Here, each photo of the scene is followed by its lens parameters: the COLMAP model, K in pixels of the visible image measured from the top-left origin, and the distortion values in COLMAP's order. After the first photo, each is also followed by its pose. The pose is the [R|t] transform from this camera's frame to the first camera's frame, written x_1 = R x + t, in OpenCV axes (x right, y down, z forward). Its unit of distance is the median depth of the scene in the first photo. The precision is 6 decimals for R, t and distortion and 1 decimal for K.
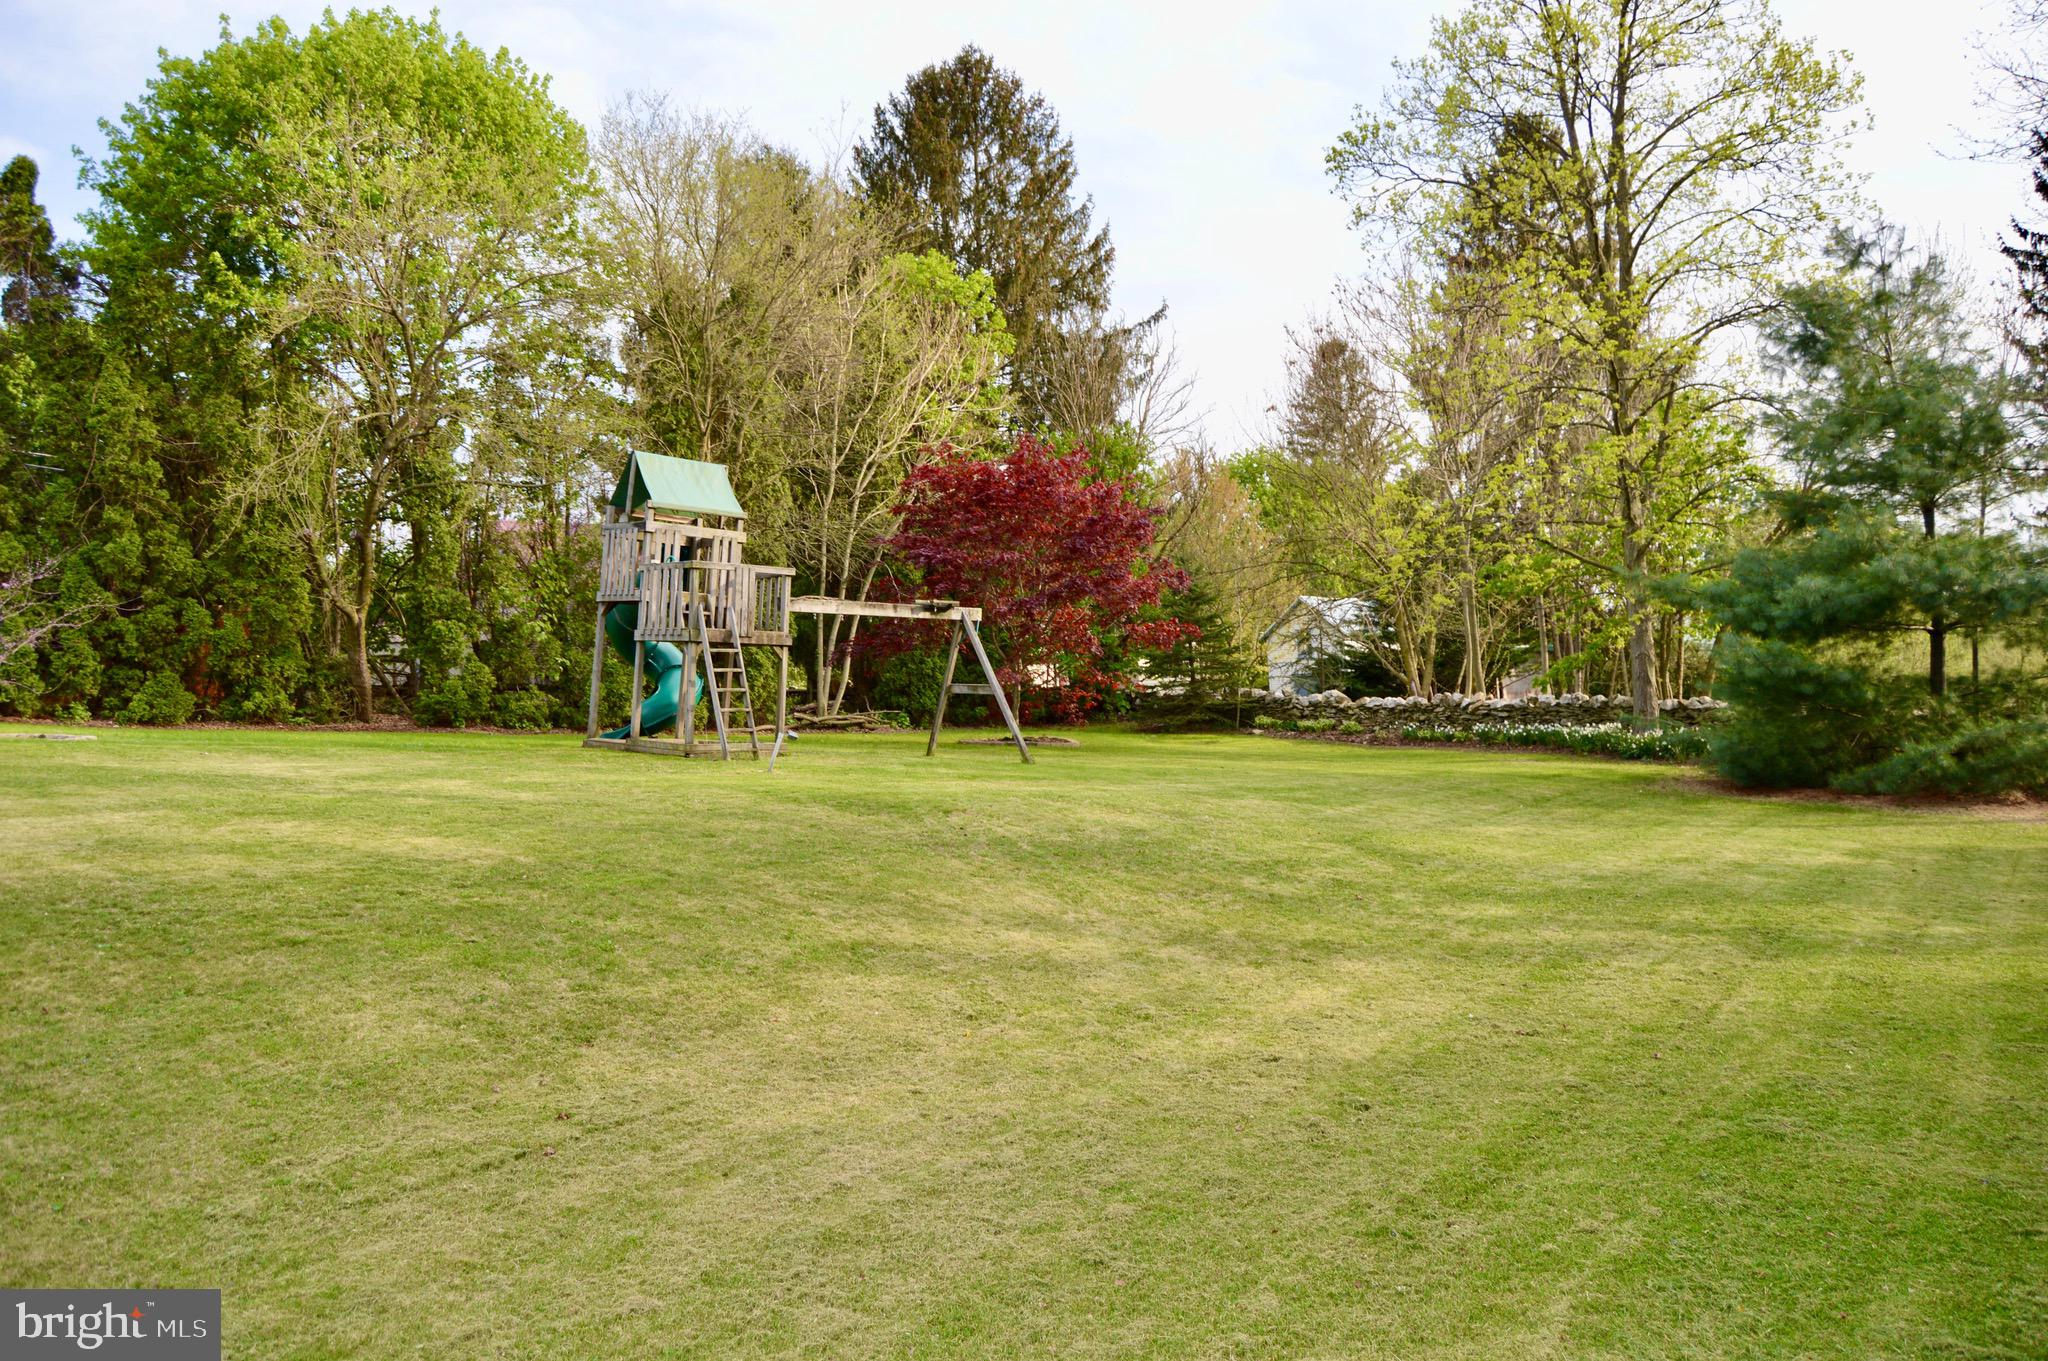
lens RADIAL K [[1624.3, 0, 1026.8], [0, 1624.3, 683.4], [0, 0, 1]] dist [-0.085293, 0.029617]
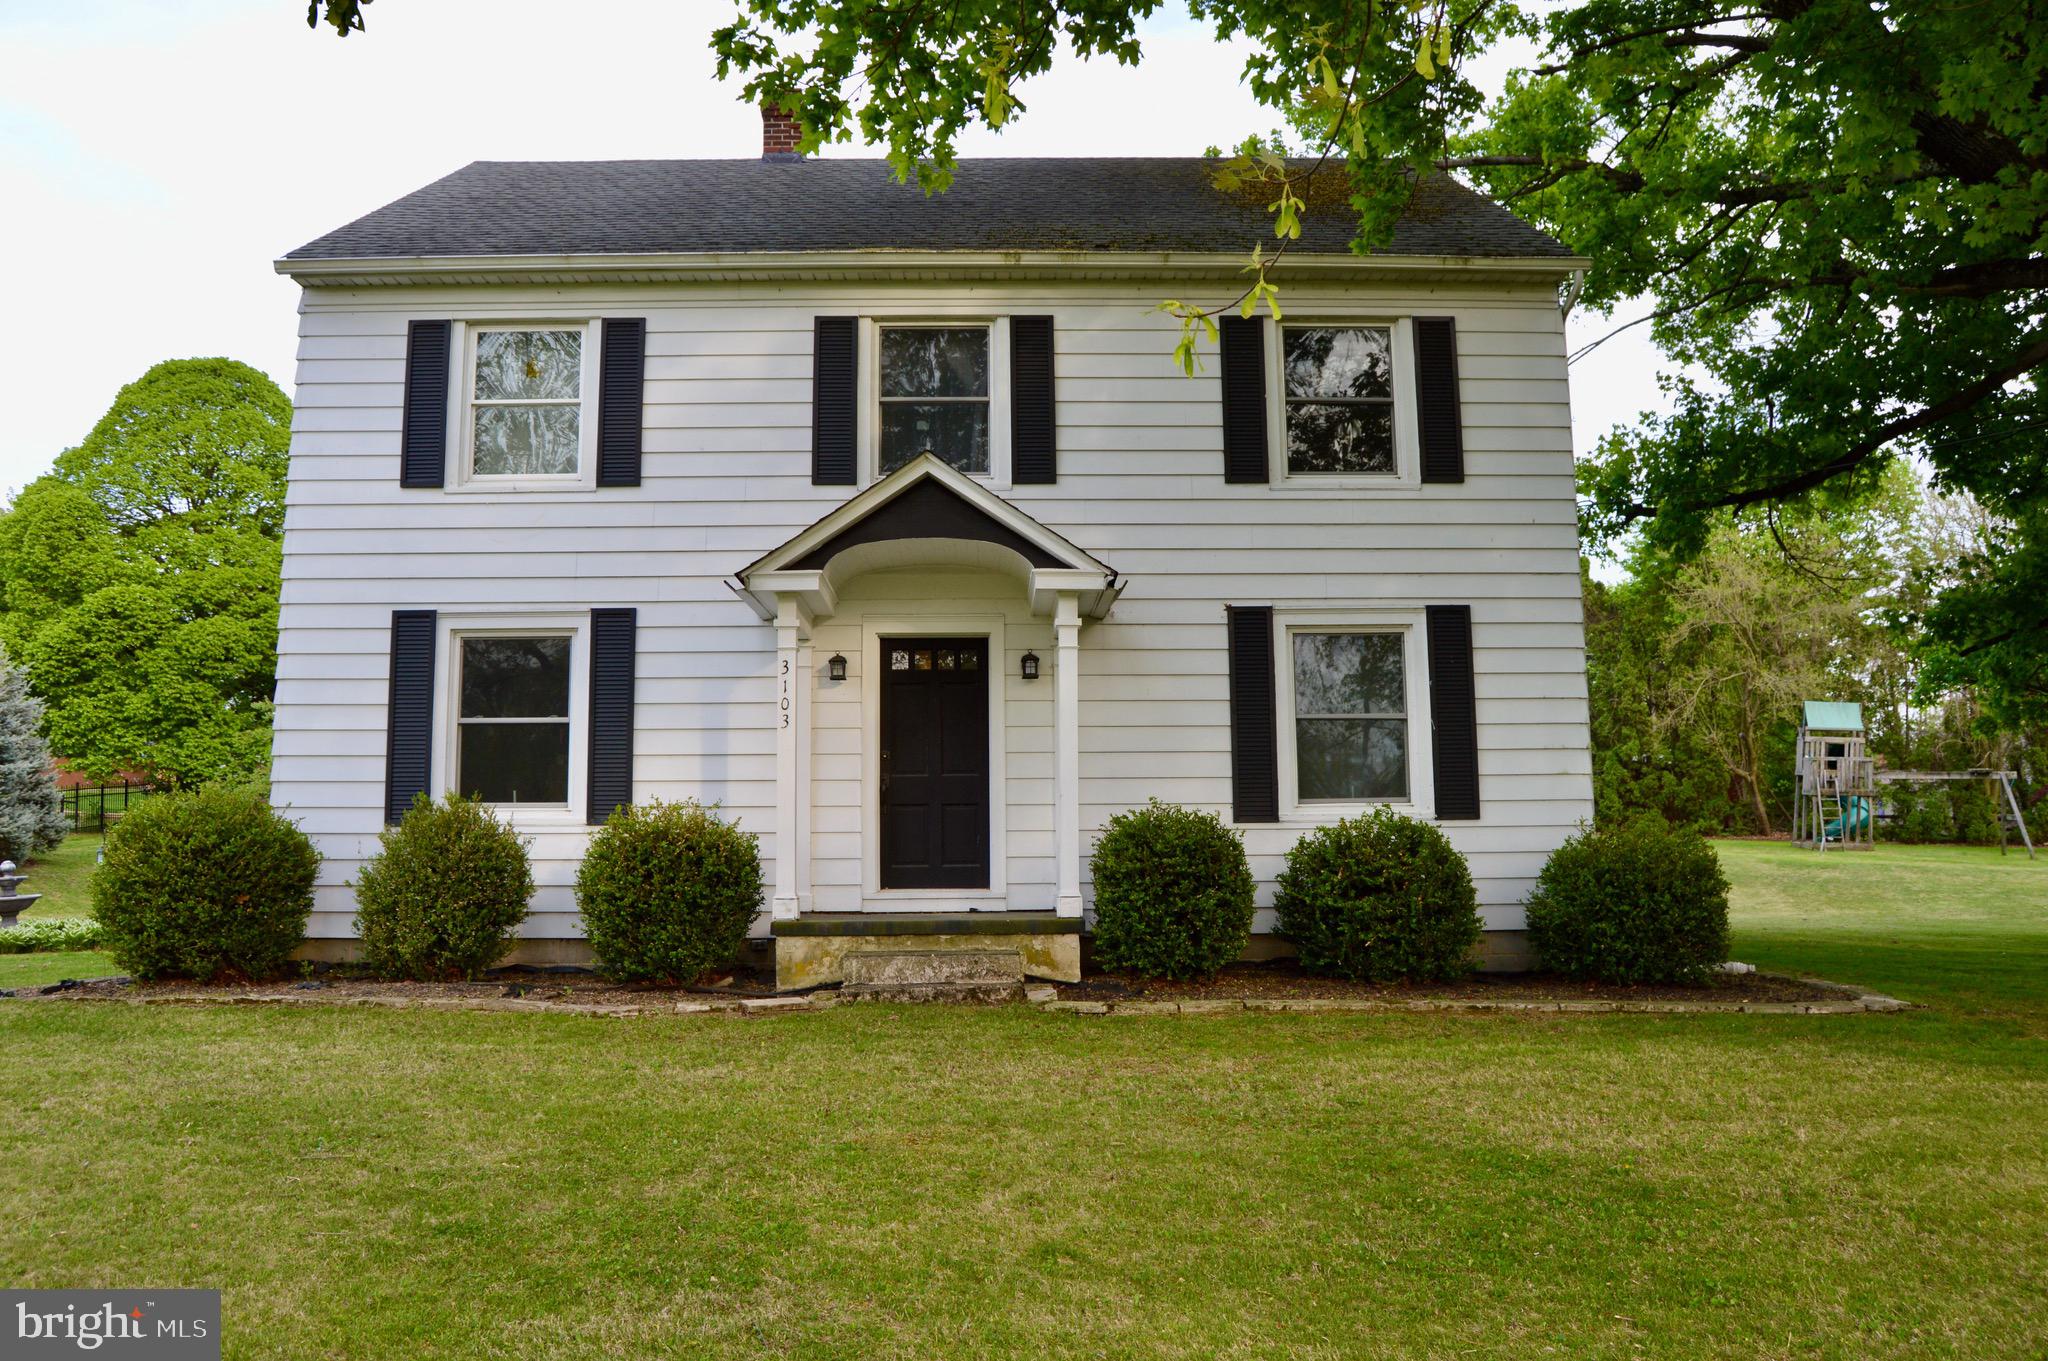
lens RADIAL K [[1624.3, 0, 1019.6], [0, 1624.3, 686.2], [0, 0, 1]] dist [-0.085293, 0.029617]
pose [[0.507634, -0.065333, -0.859092, 0.786333], [0.001029, 0.997166, -0.075226, -0.010344], [0.861572, 0.037304, 0.506262, -0.699506]]
